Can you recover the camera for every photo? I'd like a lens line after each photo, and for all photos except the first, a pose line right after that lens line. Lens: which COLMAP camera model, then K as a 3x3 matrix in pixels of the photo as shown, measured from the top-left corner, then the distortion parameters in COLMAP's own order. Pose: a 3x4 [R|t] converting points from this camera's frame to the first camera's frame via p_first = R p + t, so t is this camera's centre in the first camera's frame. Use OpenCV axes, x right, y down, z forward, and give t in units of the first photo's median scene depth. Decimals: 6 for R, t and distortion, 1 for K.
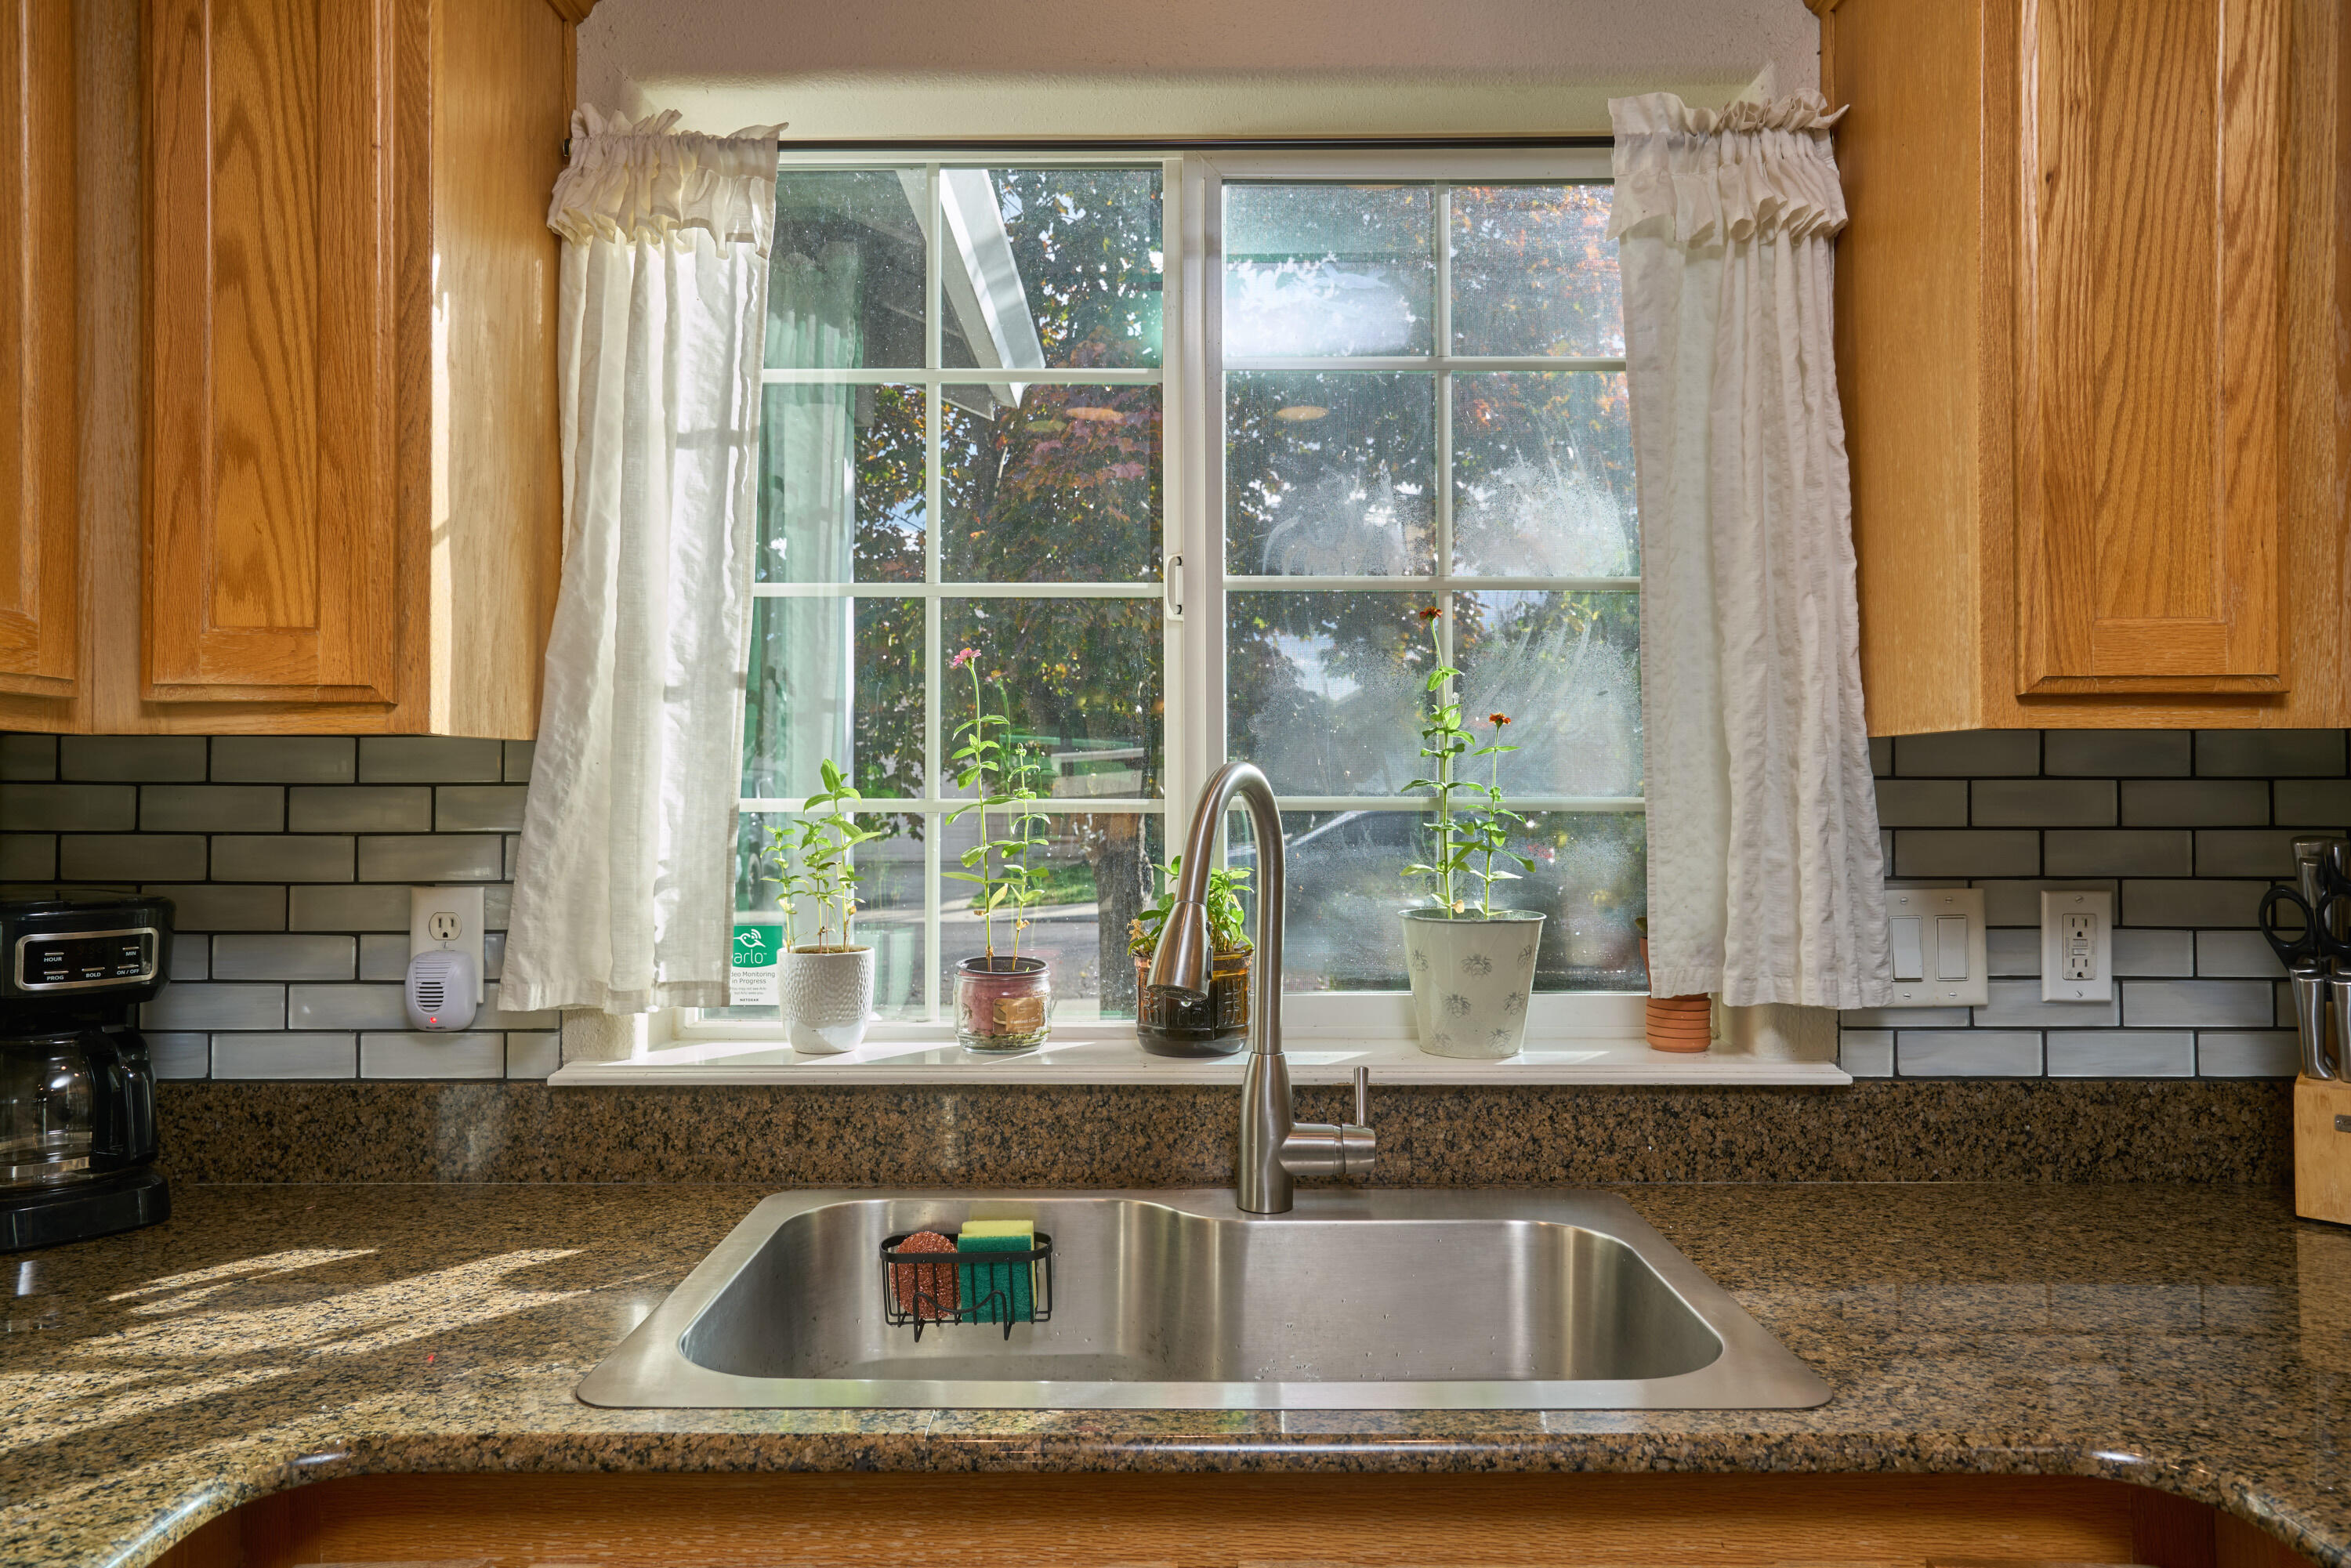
lens RADIAL K [[1550.3, 0, 1166.1], [0, 1550.3, 763.4], [0, 0, 1]] dist [0.026382, 0.005465]
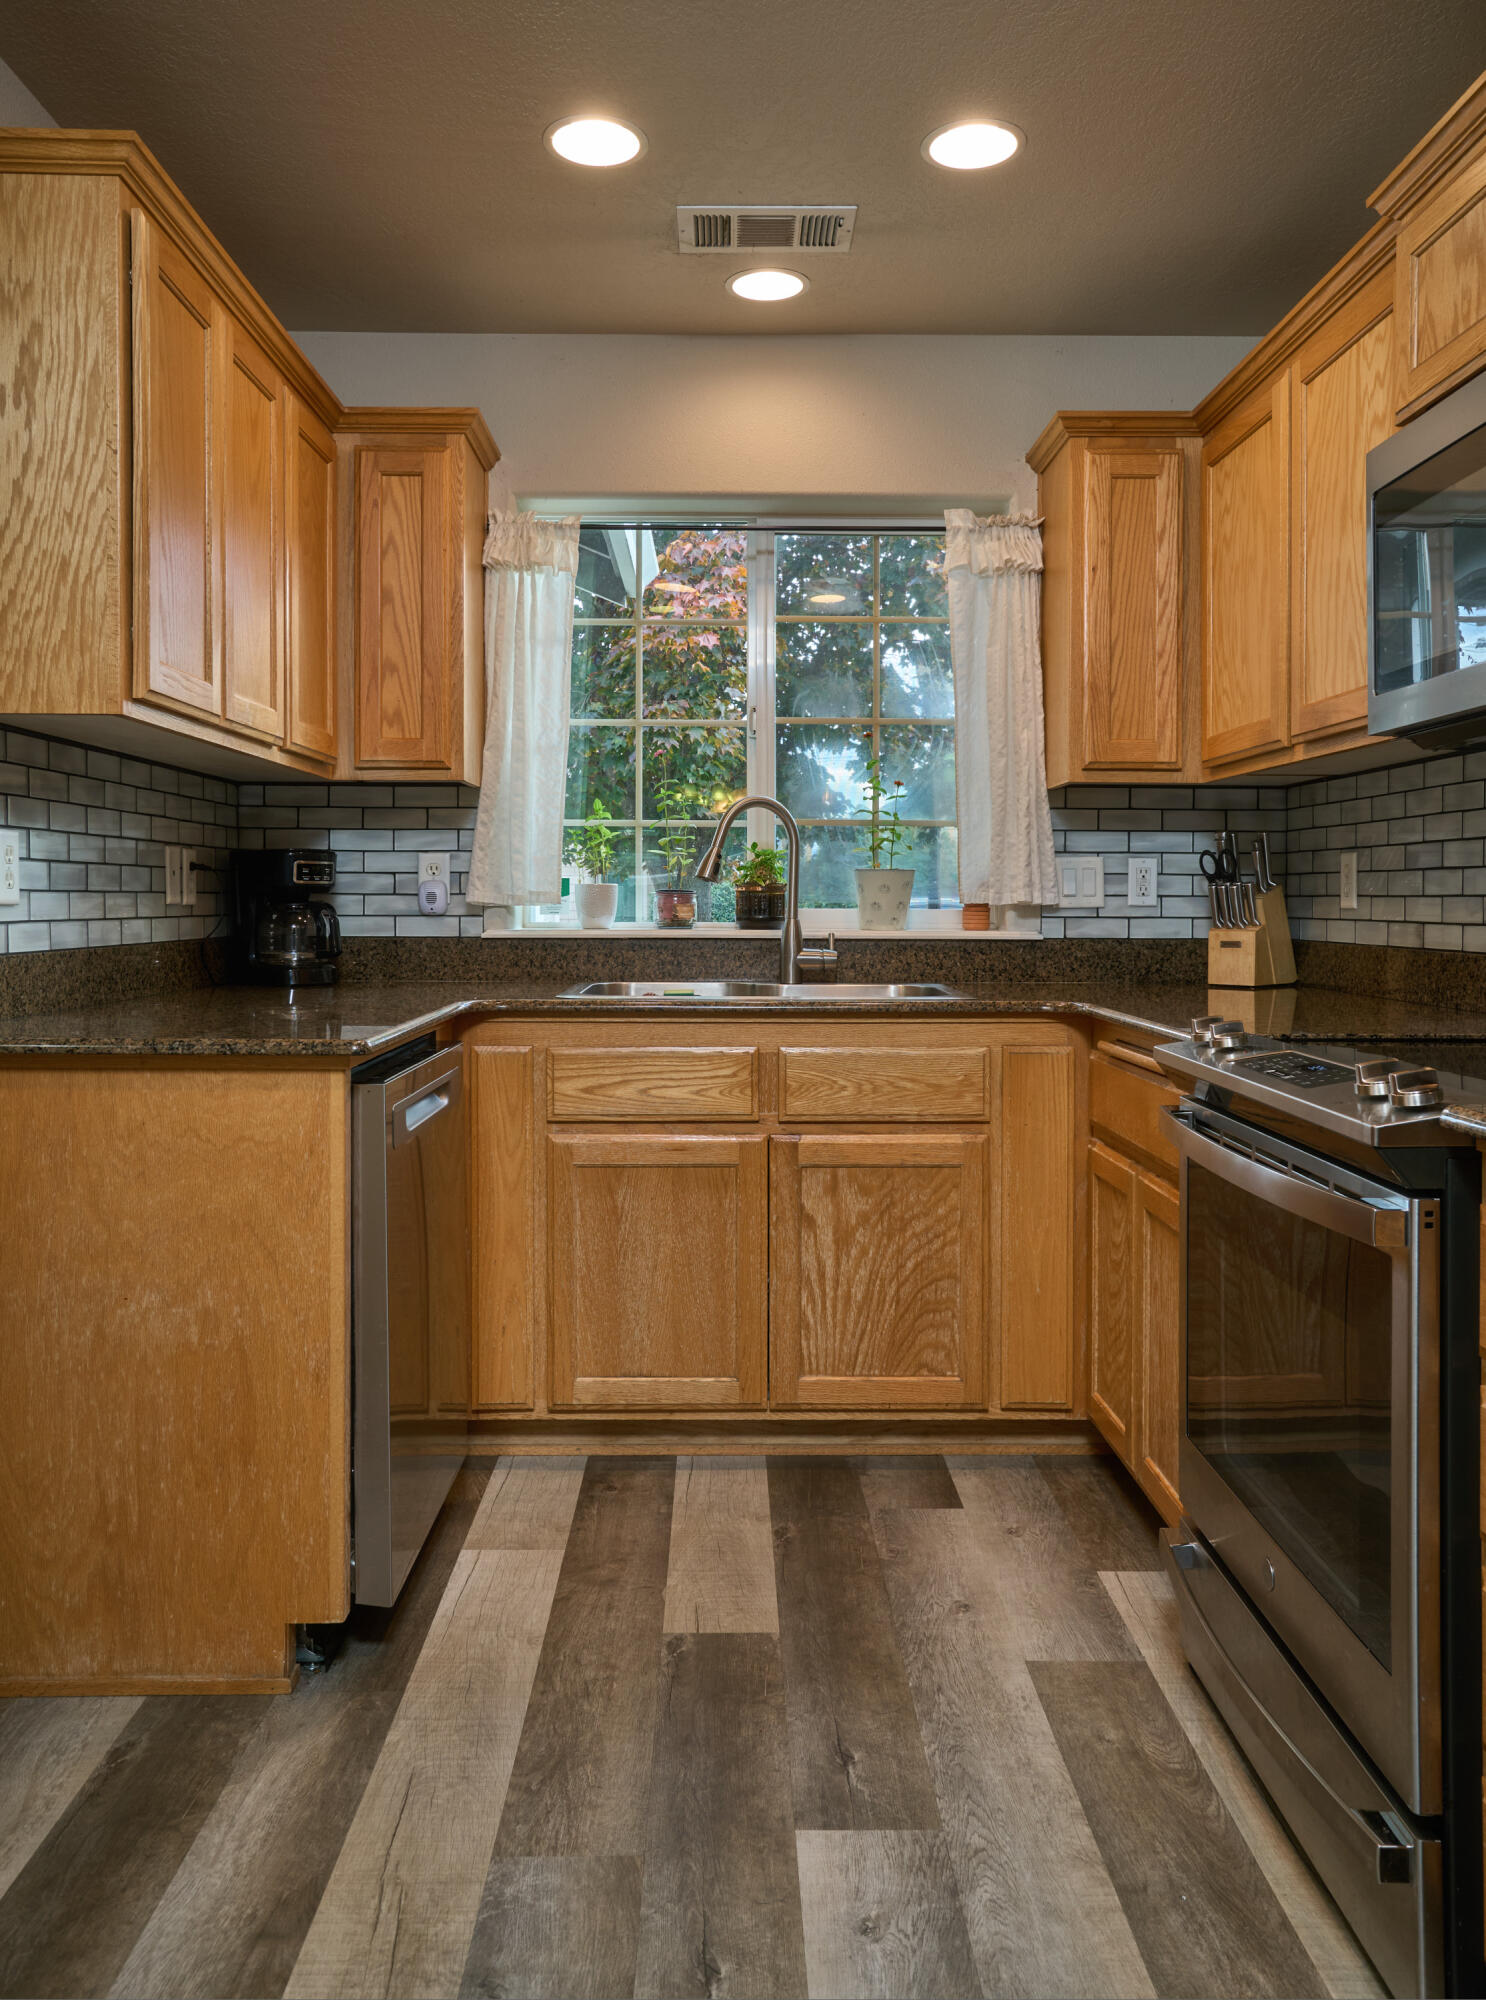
lens RADIAL K [[1514.8, 0, 733.0], [0, 1514.8, 917.6], [0, 0, 1]] dist [-0.014289, 0.046534]
pose [[0.999916, 0.005205, 0.011893, -0.050291], [-0.005518, 0.999635, 0.026443, 0.115731], [-0.011751, -0.026506, 0.999580, -1.248519]]
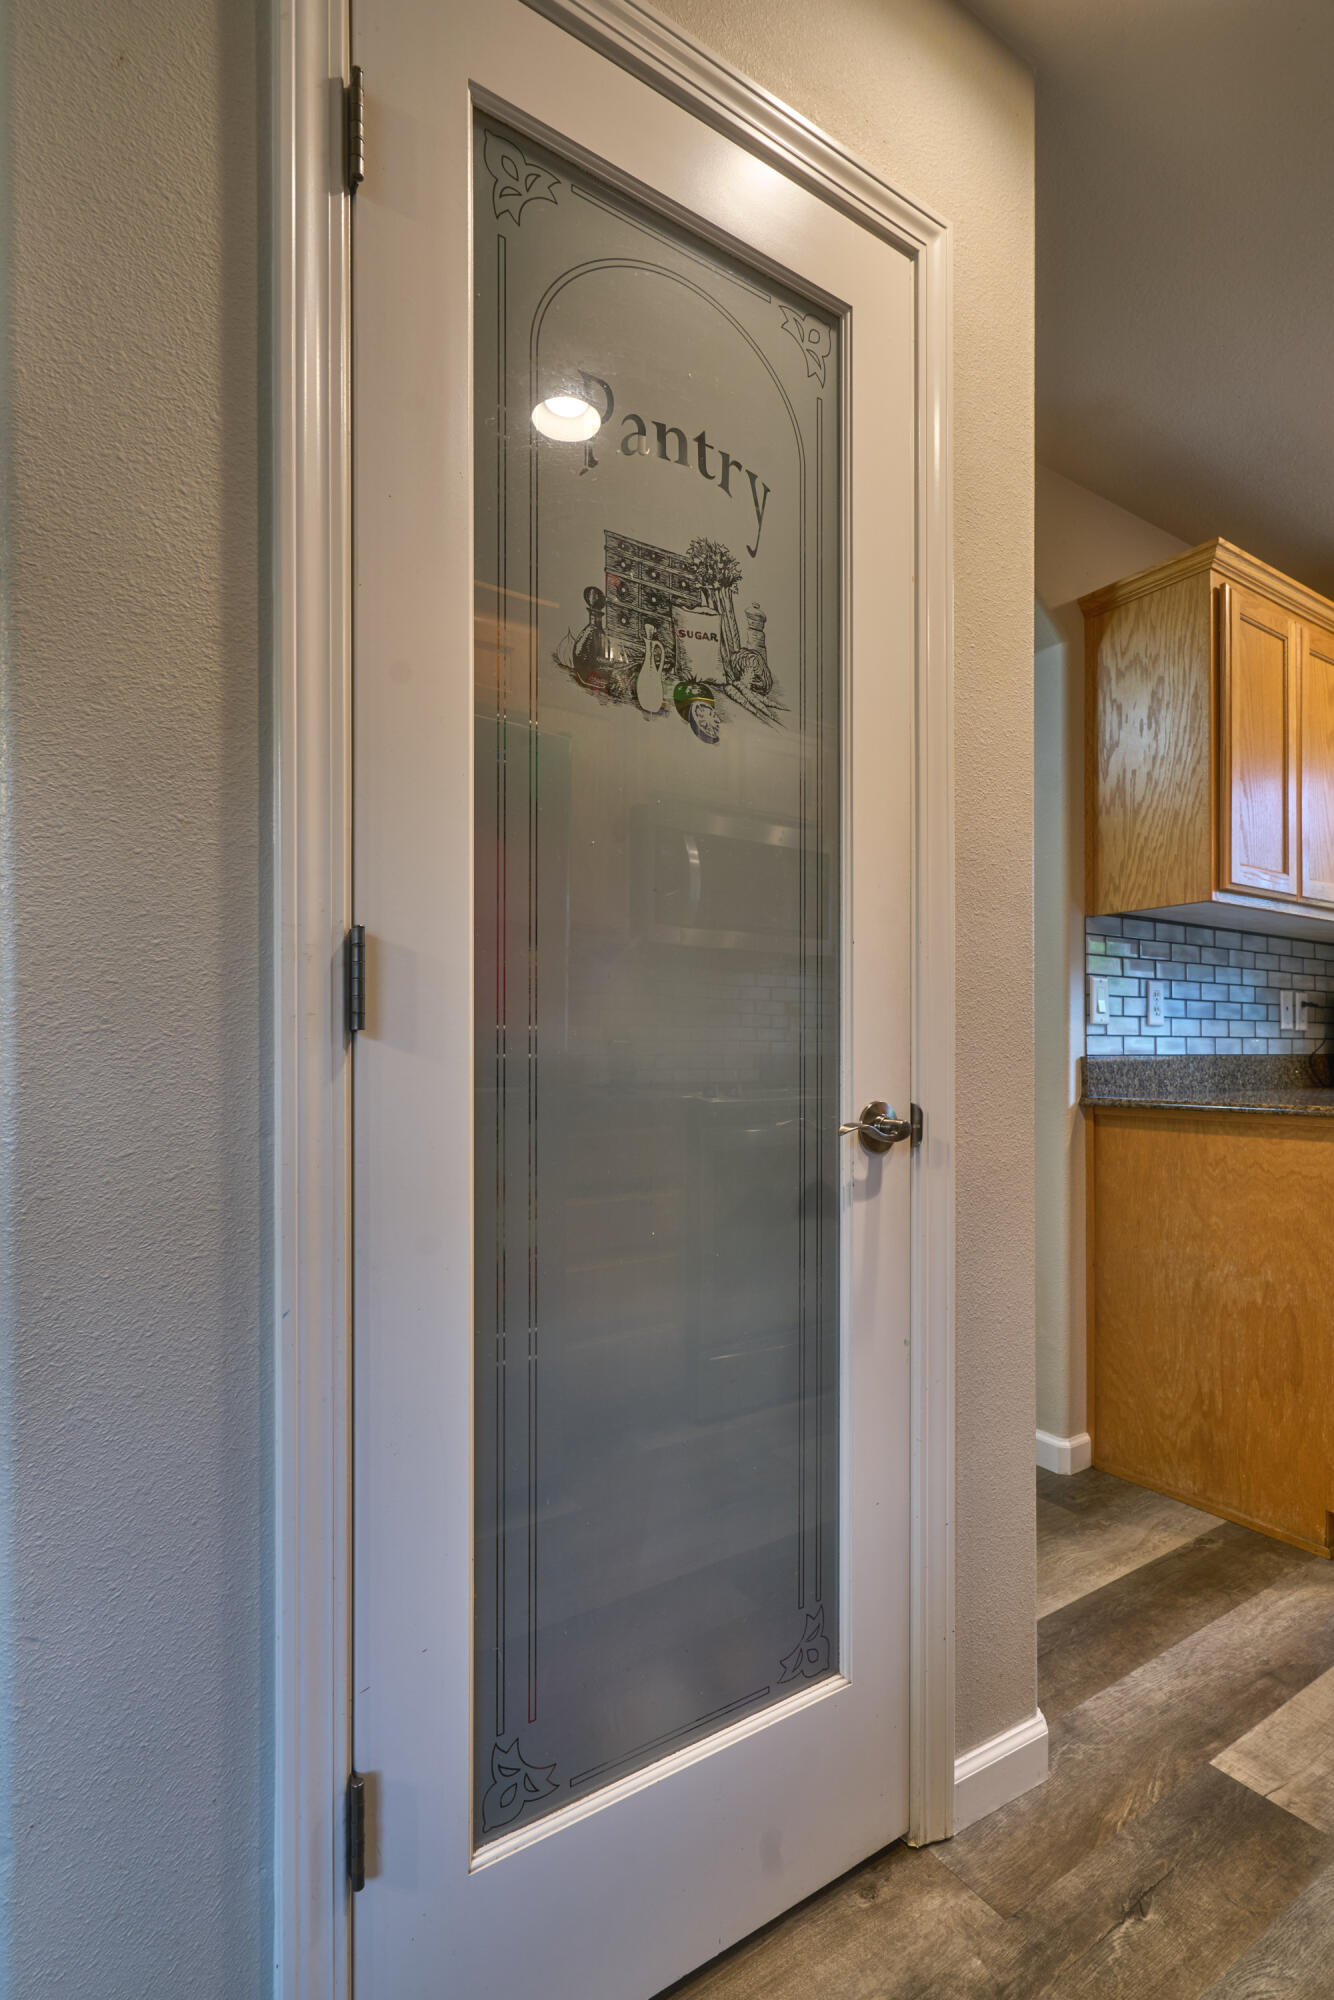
lens RADIAL K [[929.9, 0, 650.6], [0, 929.9, 1046.7], [0, 0, 1]] dist [-0.001730, 0.000160]
pose [[0.543198, 0.001419, -0.839603, 0.107253], [0.011528, 0.999892, 0.009148, 0.162916], [0.839525, -0.014648, 0.543123, -1.289849]]
